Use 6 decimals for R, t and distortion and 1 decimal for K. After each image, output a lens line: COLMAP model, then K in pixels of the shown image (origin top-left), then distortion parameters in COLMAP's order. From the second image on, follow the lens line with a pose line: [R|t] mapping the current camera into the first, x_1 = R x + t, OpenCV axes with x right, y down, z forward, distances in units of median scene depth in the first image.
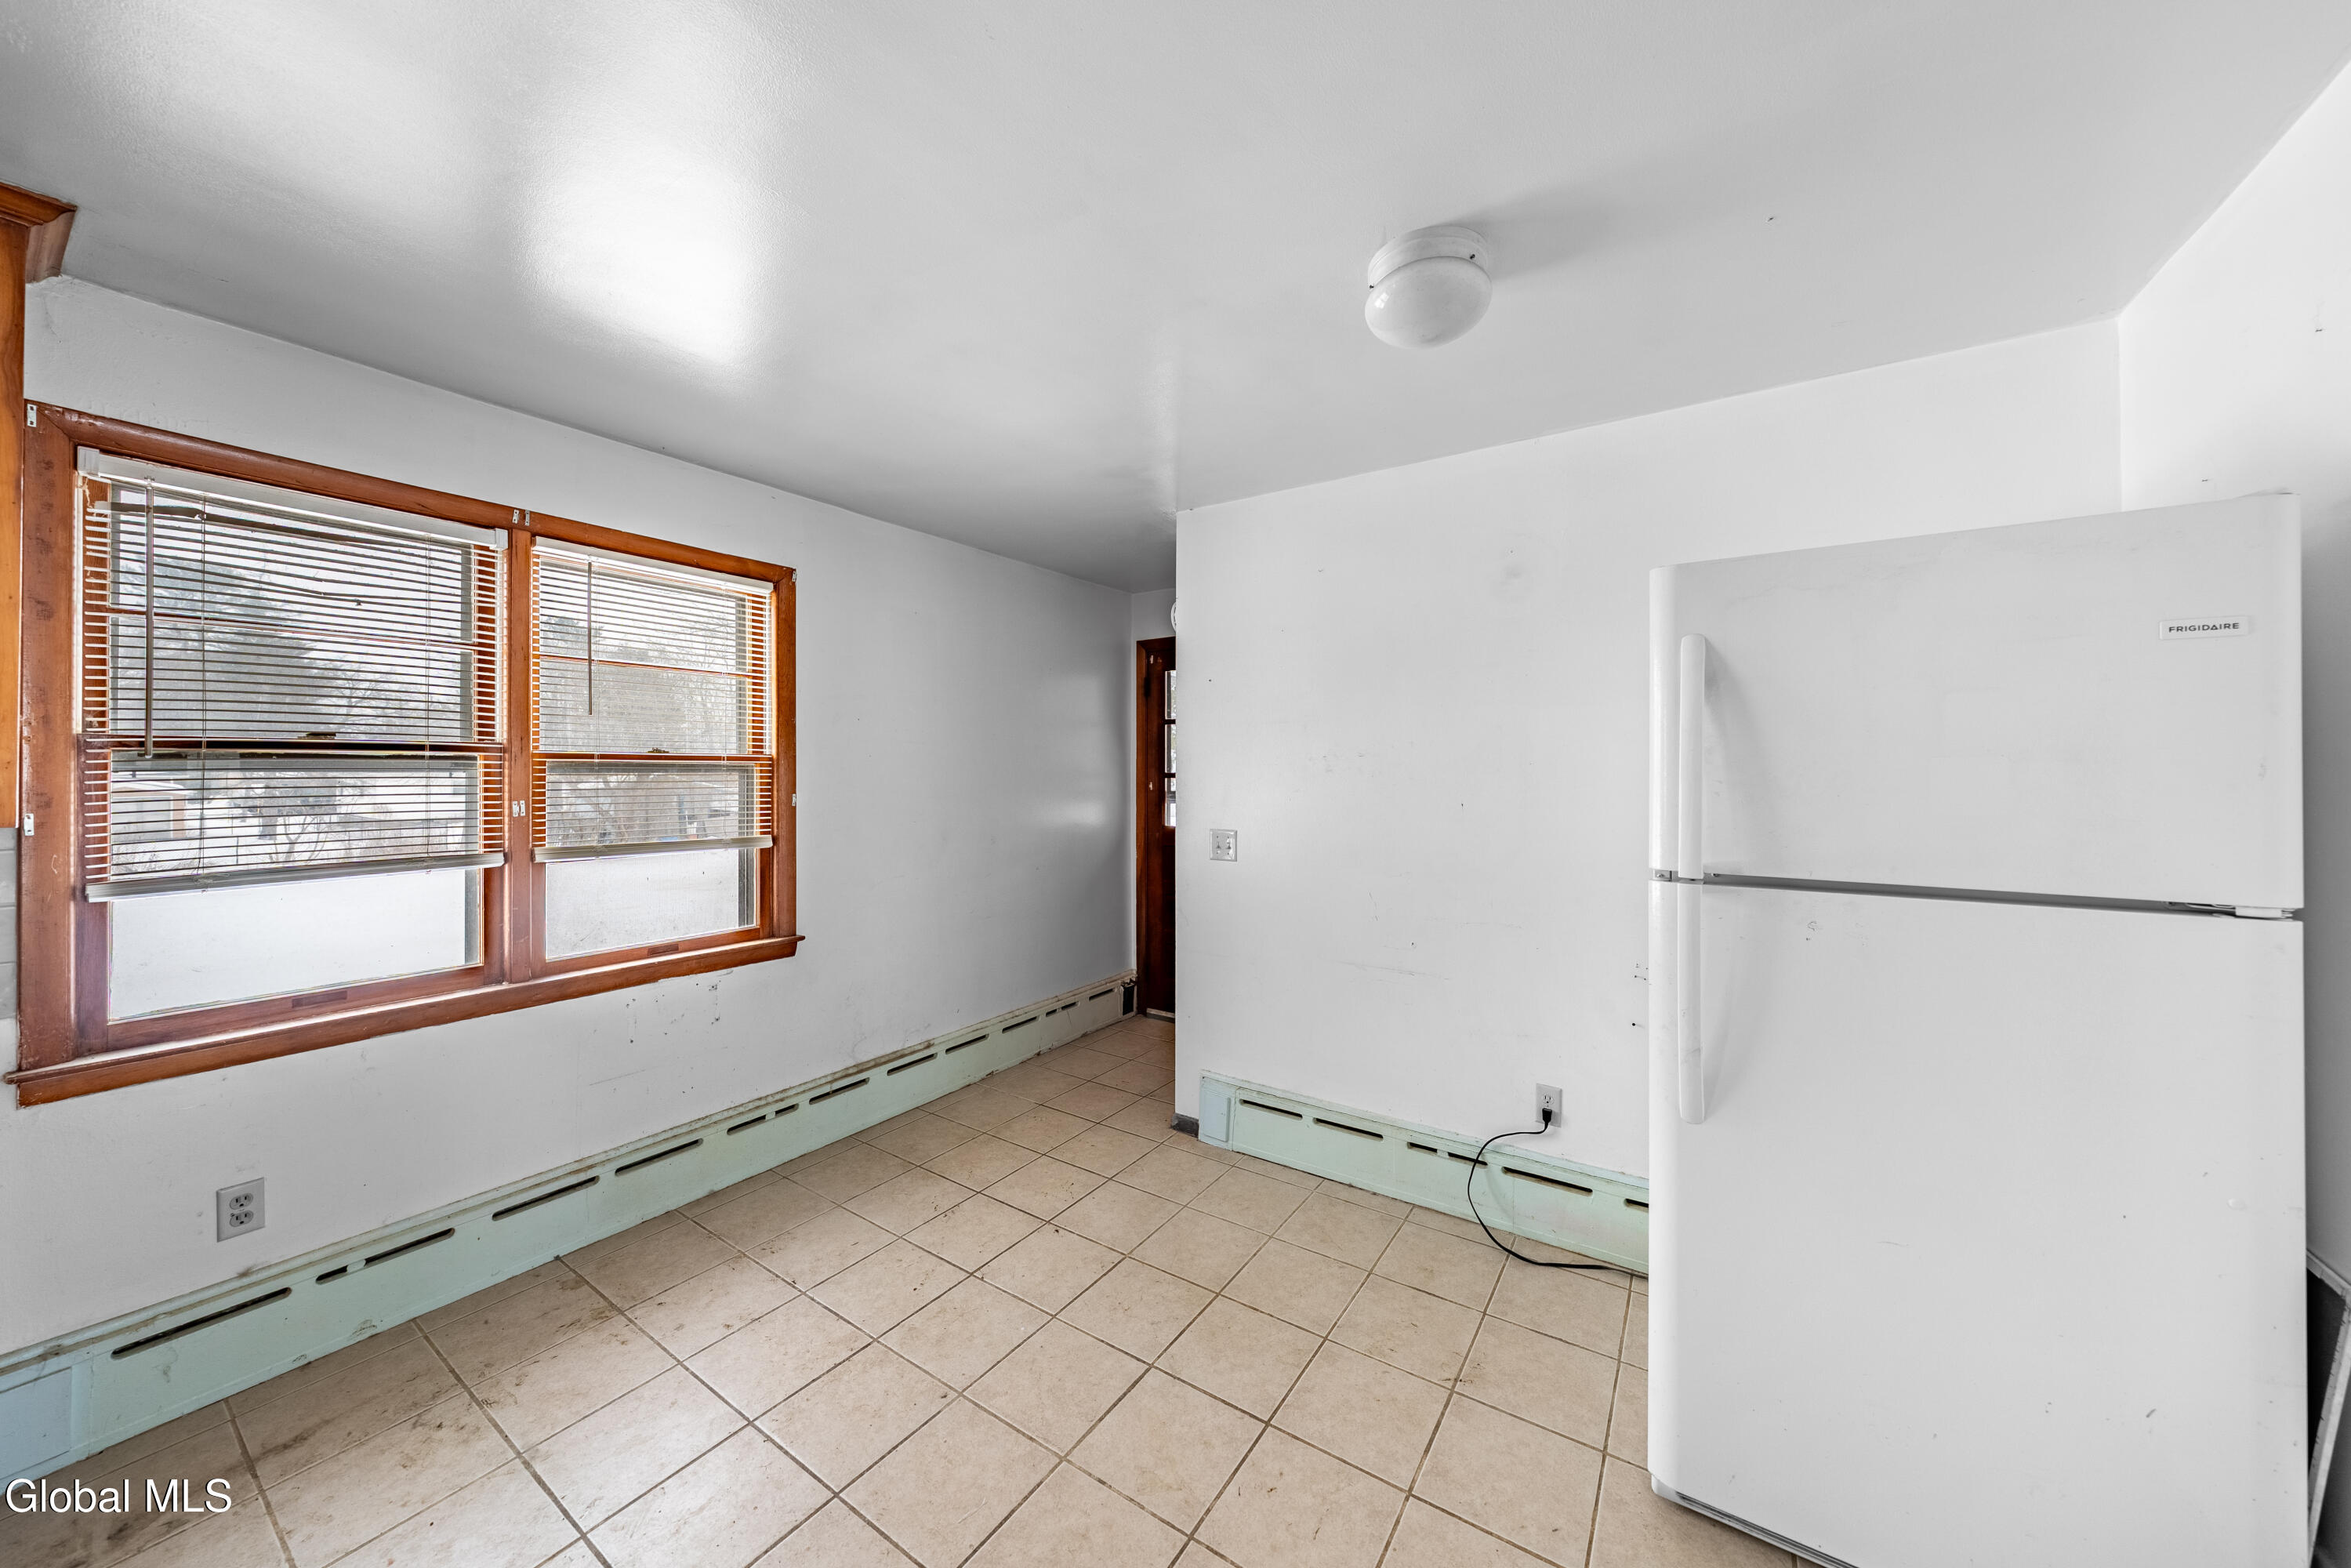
lens RADIAL K [[829.0, 0, 1179.9], [0, 829.0, 768.4], [0, 0, 1]] dist [-0.000323, 0.000084]
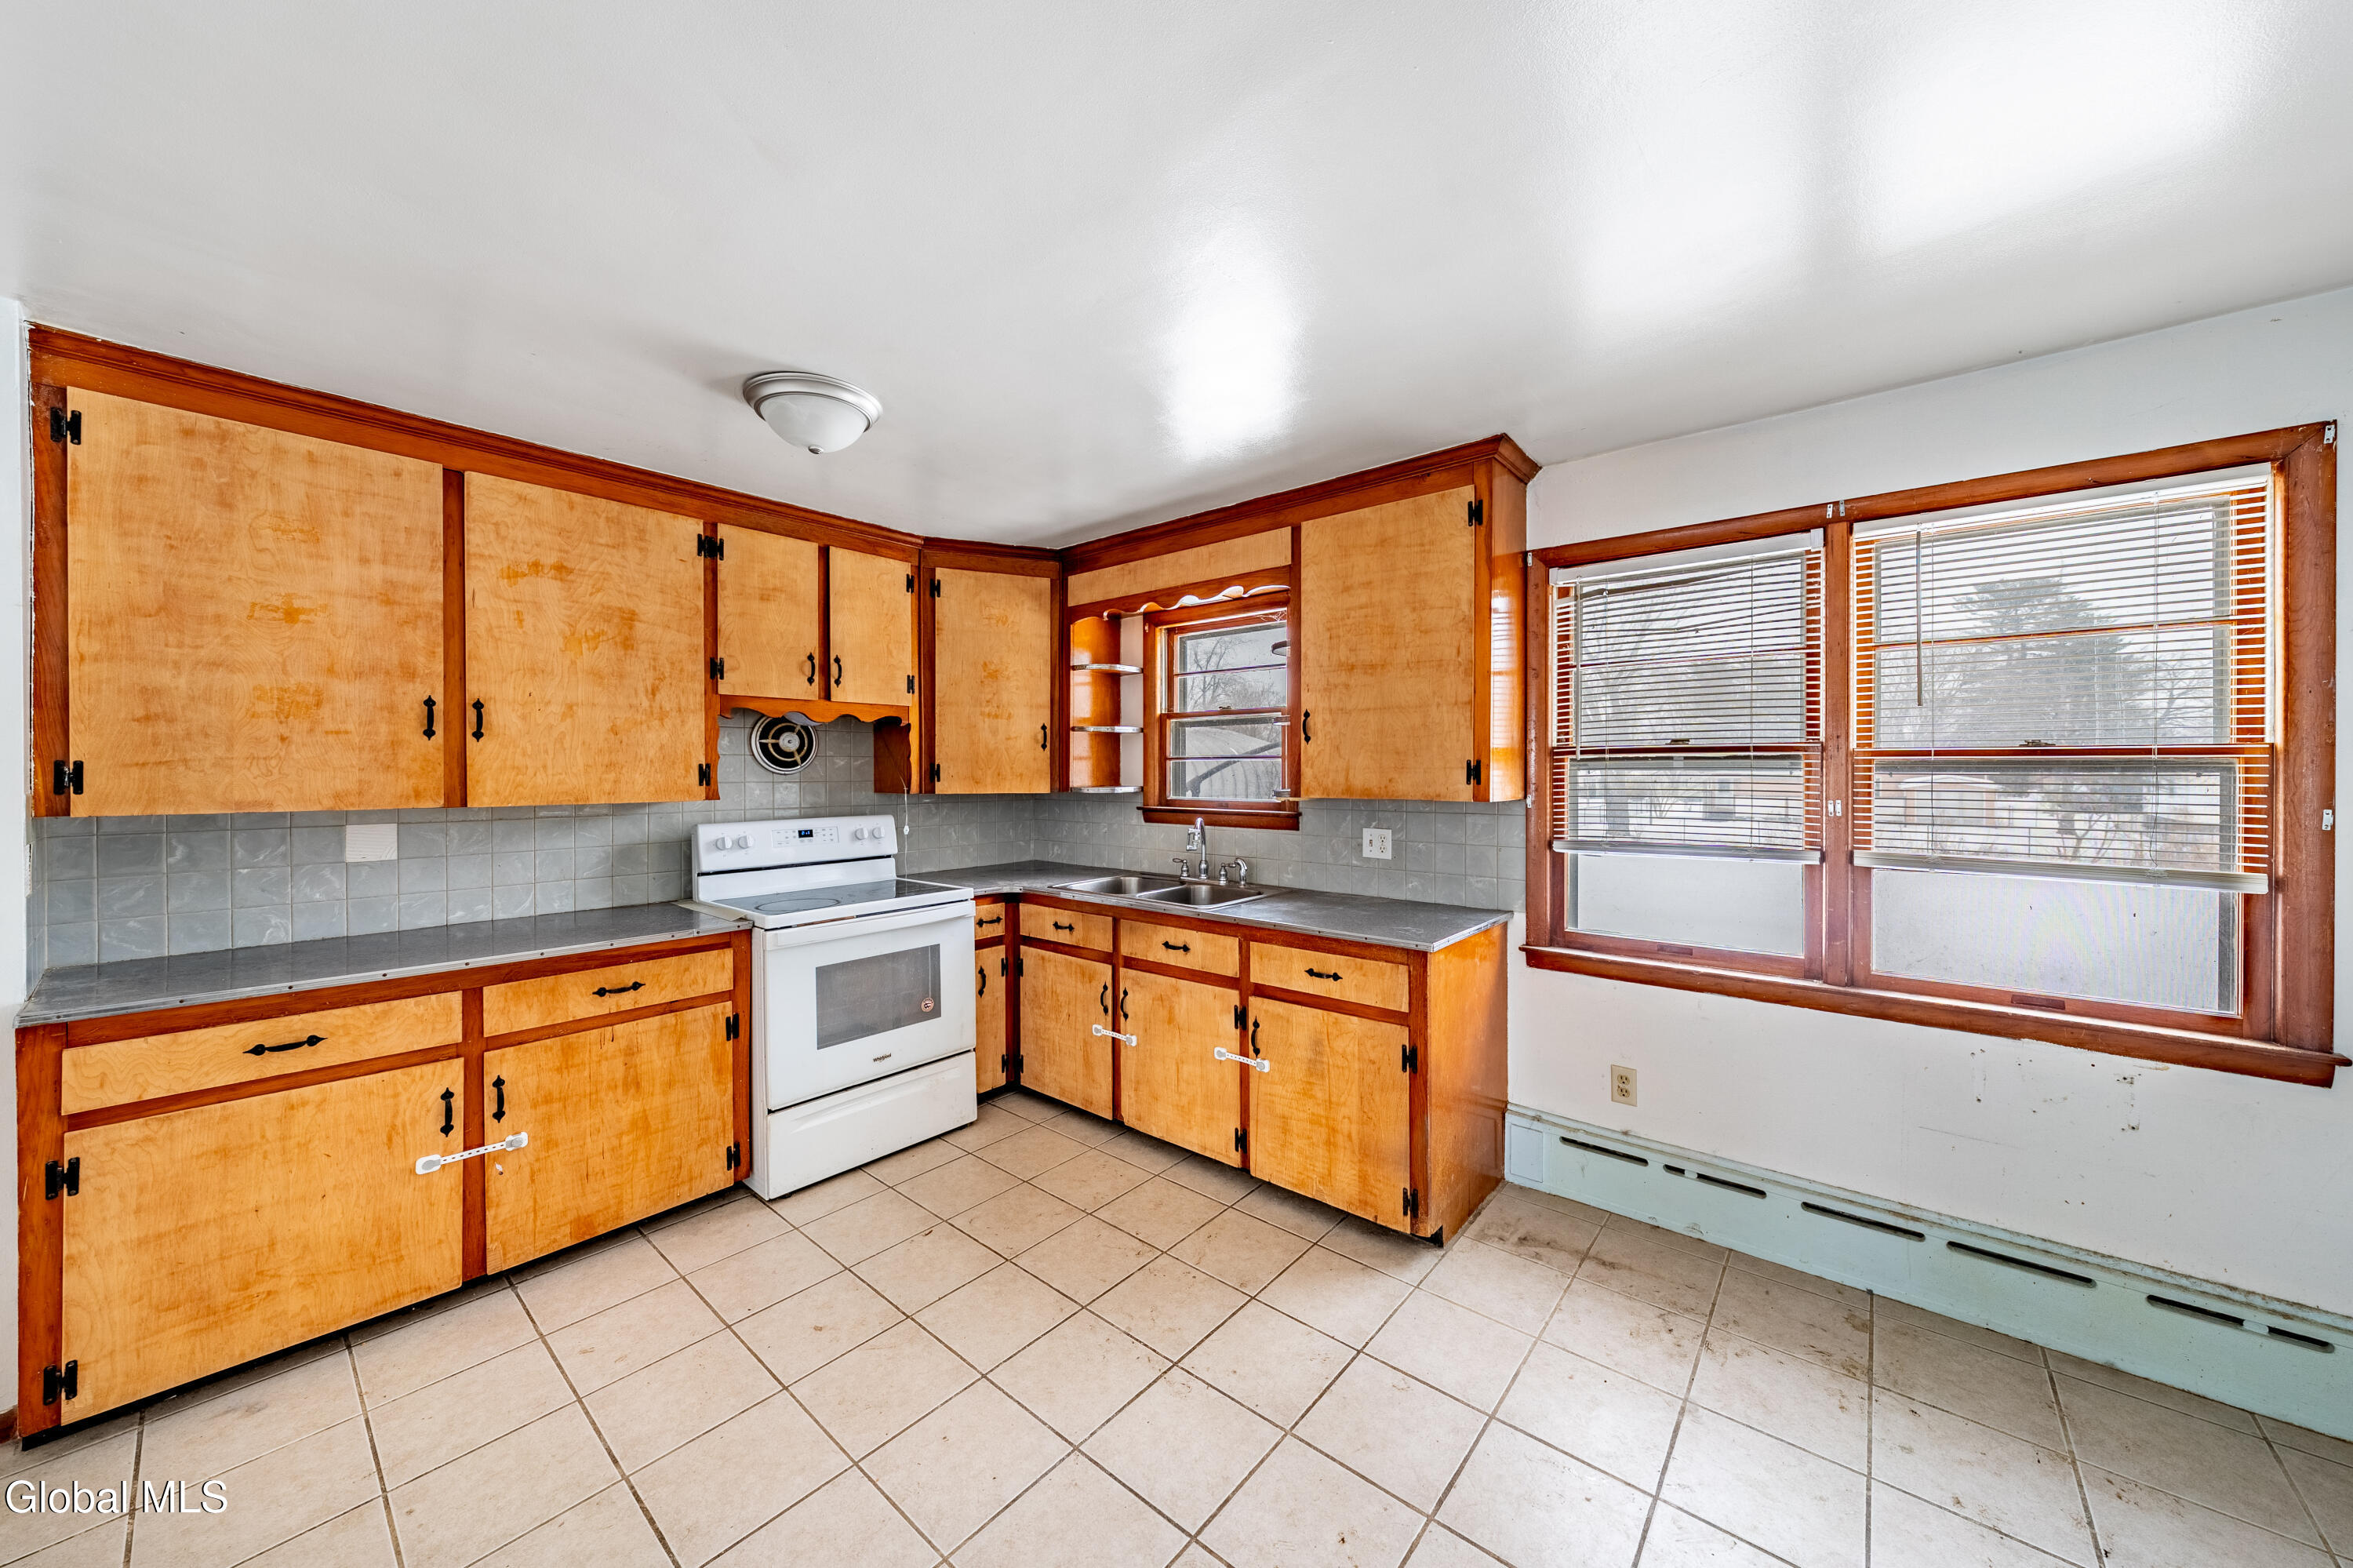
lens RADIAL K [[829.7, 0, 1212.7], [0, 829.7, 774.4], [0, 0, 1]] dist [-0.000323, 0.000084]
pose [[-0.104830, 0.007783, -0.994460, 0.247966], [0.004444, 0.999963, 0.007357, -0.001827], [0.994480, -0.003649, -0.104861, 0.361761]]
